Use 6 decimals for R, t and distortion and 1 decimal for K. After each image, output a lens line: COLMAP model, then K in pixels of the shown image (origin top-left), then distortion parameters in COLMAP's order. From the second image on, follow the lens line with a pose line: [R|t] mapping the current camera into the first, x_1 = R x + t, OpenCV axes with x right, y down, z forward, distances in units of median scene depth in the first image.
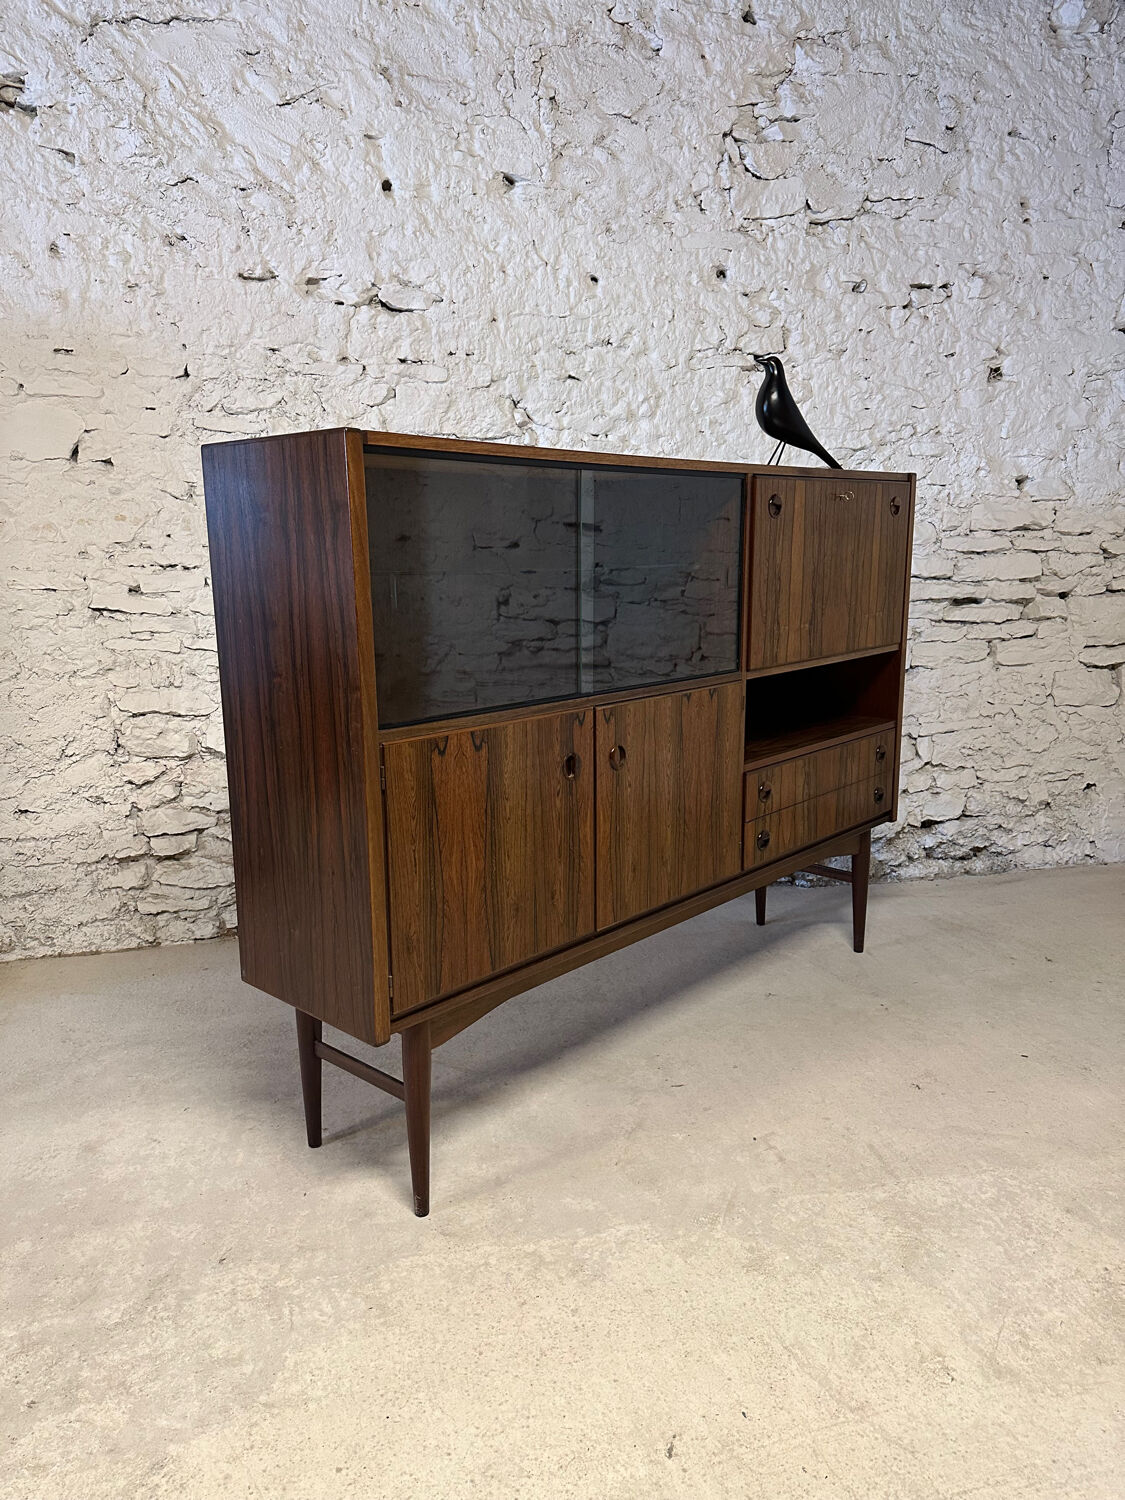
lens RADIAL K [[1059.7, 0, 557.2], [0, 1059.7, 743.2], [0, 0, 1]] dist [0.052481, -0.067725]
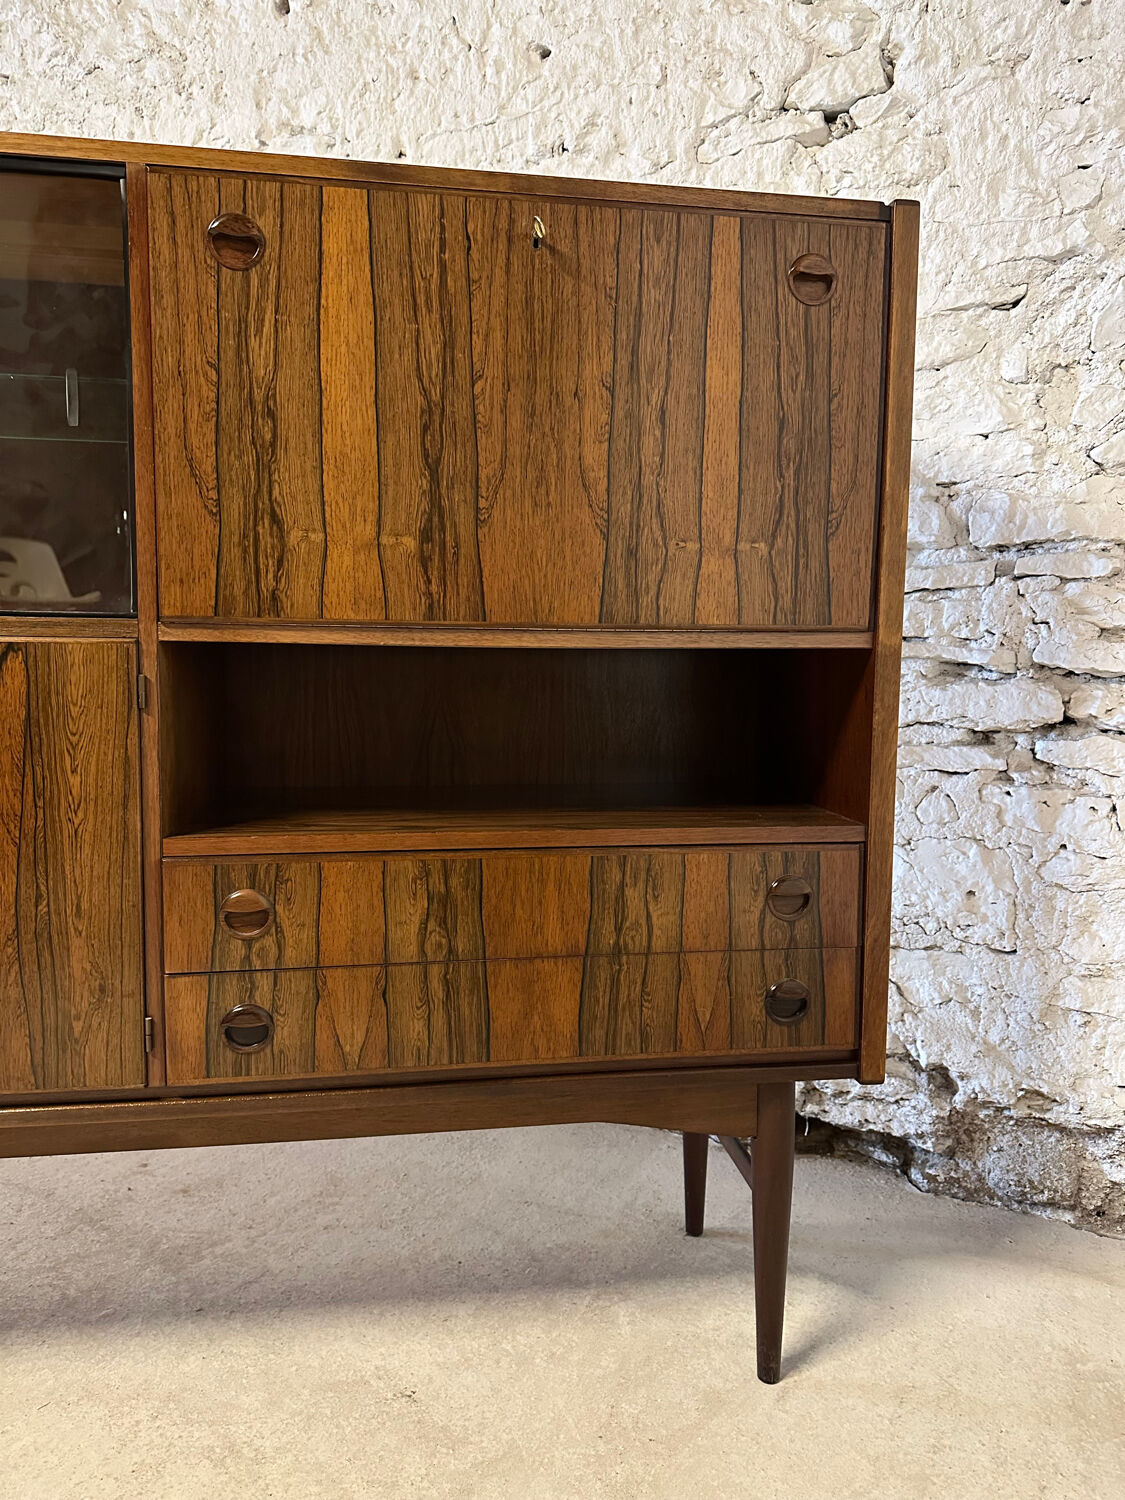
lens RADIAL K [[1059.7, 0, 572.7], [0, 1059.7, 747.6], [0, 0, 1]] dist [0.052481, -0.067725]
pose [[0.788473, 0.076325, -0.610315, 0.569002], [-0.139053, 0.988700, -0.055999, -0.015752], [0.599145, 0.129020, 0.790177, 0.738223]]
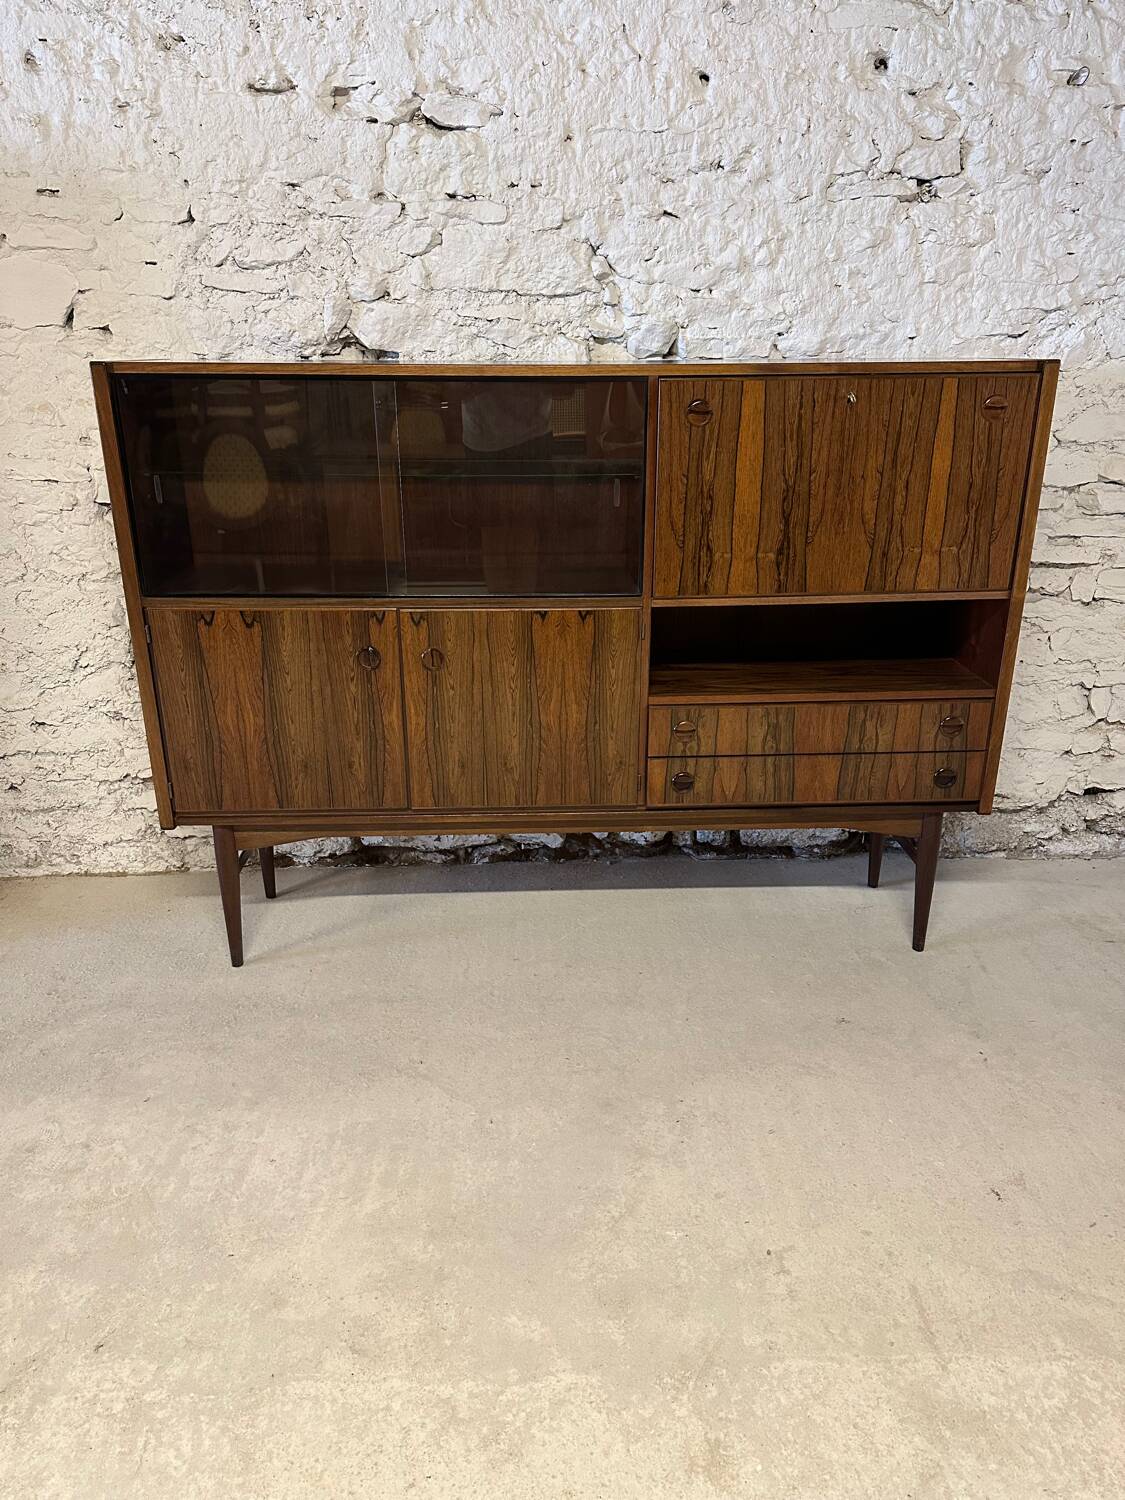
lens RADIAL K [[1067.6, 0, 559.3], [0, 1067.6, 742.7], [0, 0, 1]] dist [0.048297, -0.058012]
pose [[0.711732, 0.254673, -0.654659, 0.738297], [-0.137937, 0.964490, 0.225240, -0.139642], [0.688775, -0.070008, 0.721587, 0.258298]]
